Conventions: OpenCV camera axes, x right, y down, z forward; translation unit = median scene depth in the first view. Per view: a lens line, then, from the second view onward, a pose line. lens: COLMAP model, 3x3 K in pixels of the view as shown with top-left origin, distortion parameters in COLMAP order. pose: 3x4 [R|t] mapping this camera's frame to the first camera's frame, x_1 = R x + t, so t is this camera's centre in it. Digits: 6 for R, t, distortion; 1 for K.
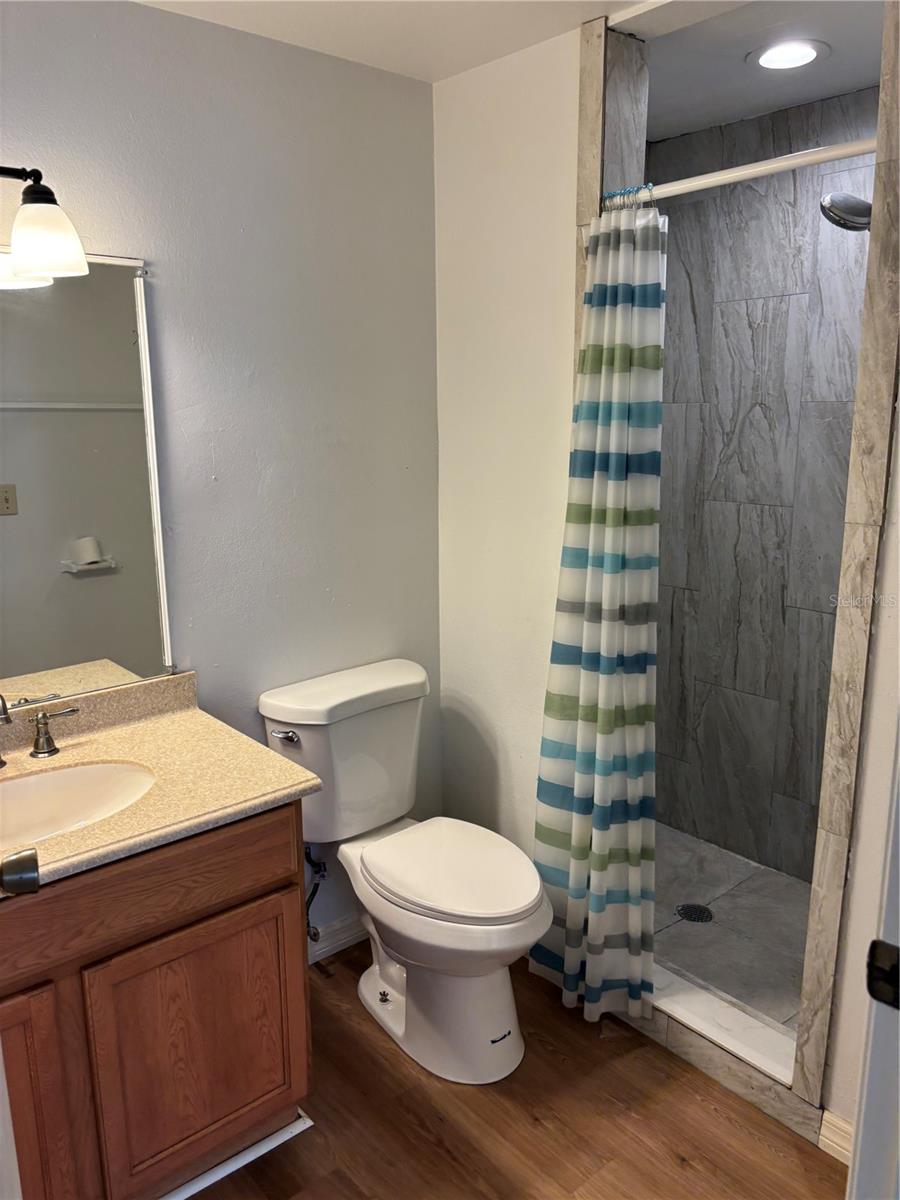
lens RADIAL K [[899.2, 0, 452.4], [0, 899.2, 594.3], [0, 0, 1]] dist [0.043604, -0.044905]
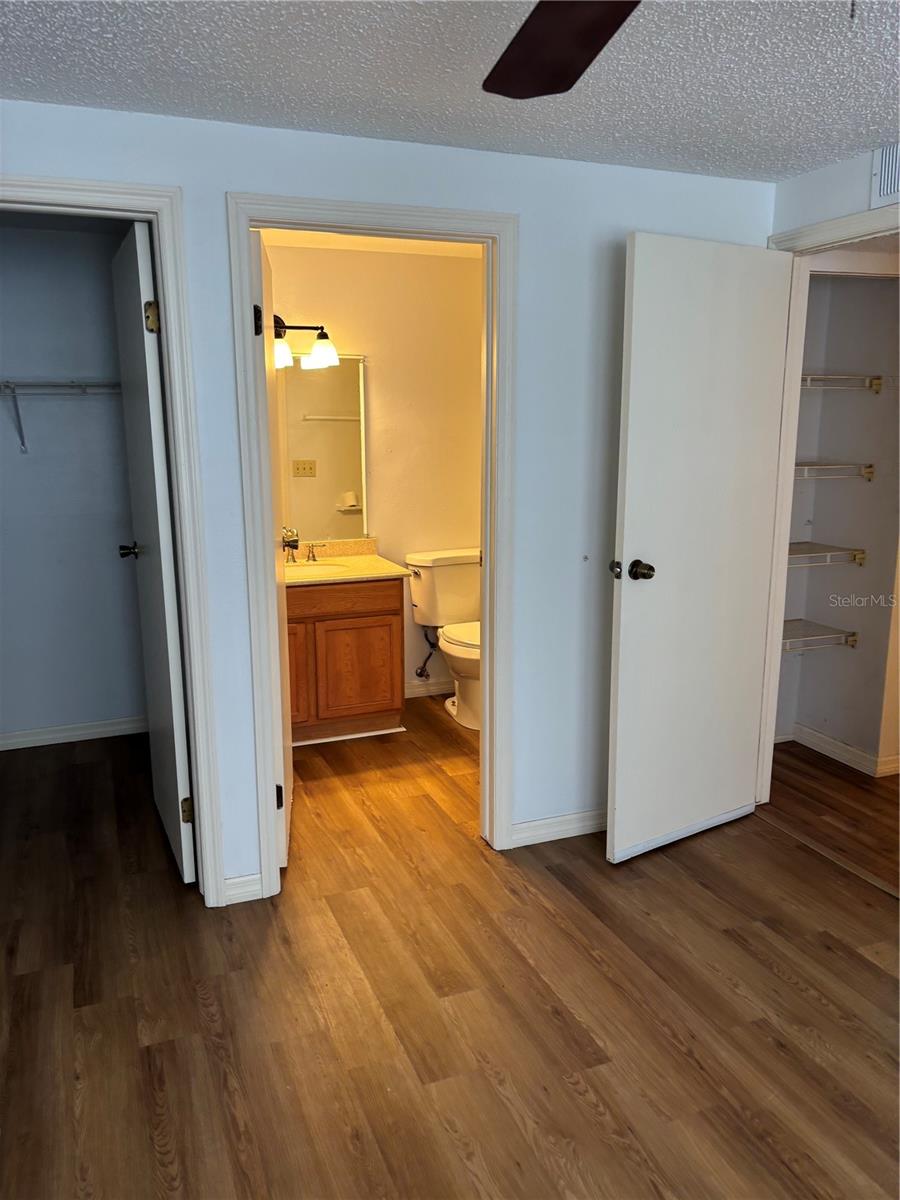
lens RADIAL K [[899.2, 0, 449.1], [0, 899.2, 602.5], [0, 0, 1]] dist [0.043604, -0.044905]
pose [[0.947505, 0.067855, -0.312457, 0.645915], [-0.069247, 0.997577, 0.006652, 0.239845], [0.312151, 0.015334, 0.949909, -1.147852]]
